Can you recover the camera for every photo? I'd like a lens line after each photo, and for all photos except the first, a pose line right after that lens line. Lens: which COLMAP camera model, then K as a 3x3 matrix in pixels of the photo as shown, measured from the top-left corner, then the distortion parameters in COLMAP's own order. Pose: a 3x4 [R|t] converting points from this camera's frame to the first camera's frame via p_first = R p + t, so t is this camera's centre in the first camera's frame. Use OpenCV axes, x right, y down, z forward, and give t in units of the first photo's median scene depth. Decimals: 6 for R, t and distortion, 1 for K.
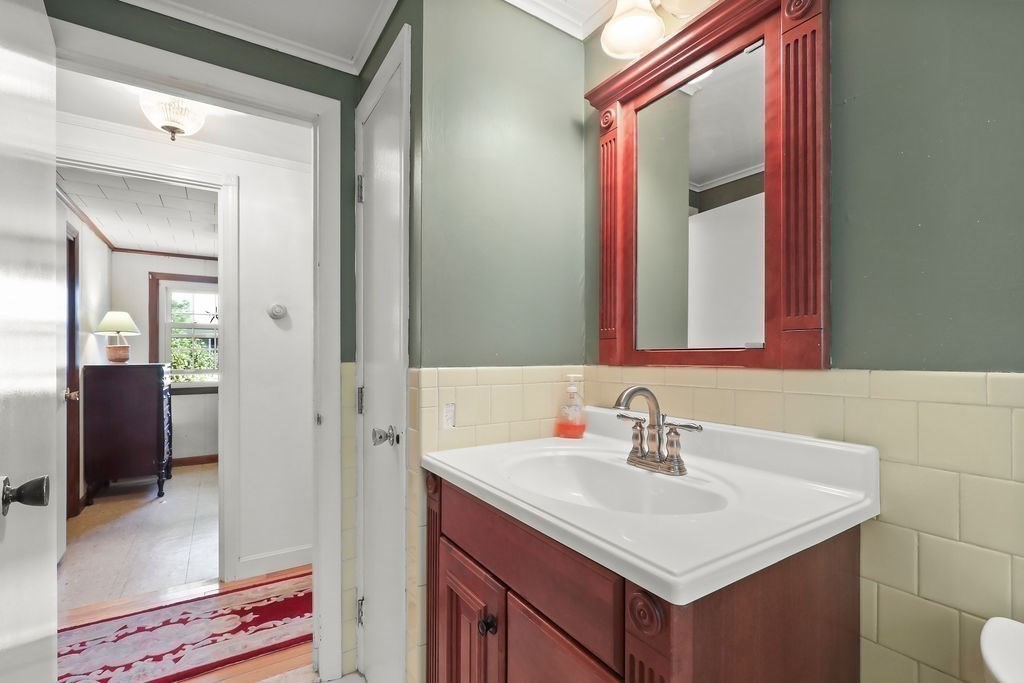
lens RADIAL K [[463.9, 0, 515.3], [0, 463.9, 352.4], [0, 0, 1]] dist [0.000888, 0.000733]
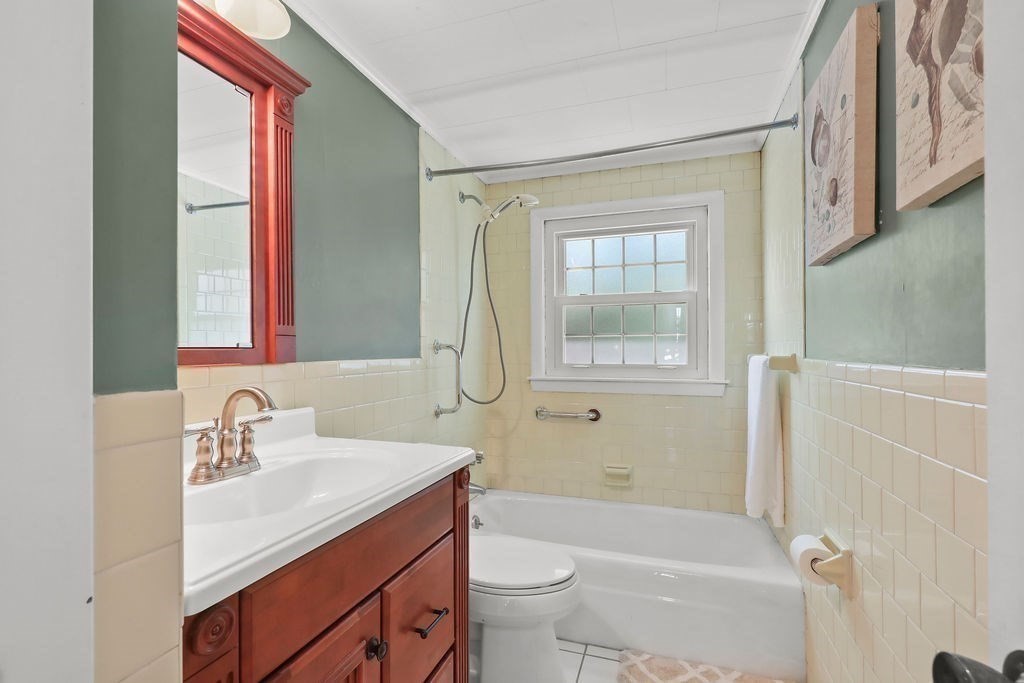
lens RADIAL K [[463.9, 0, 515.3], [0, 463.9, 352.4], [0, 0, 1]] dist [0.000888, 0.000733]
pose [[-0.618374, -0.001432, 0.785883, -0.826830], [-0.002011, 0.999998, 0.000240, 0.000950], [-0.785881, -0.001432, -0.618375, 1.167790]]
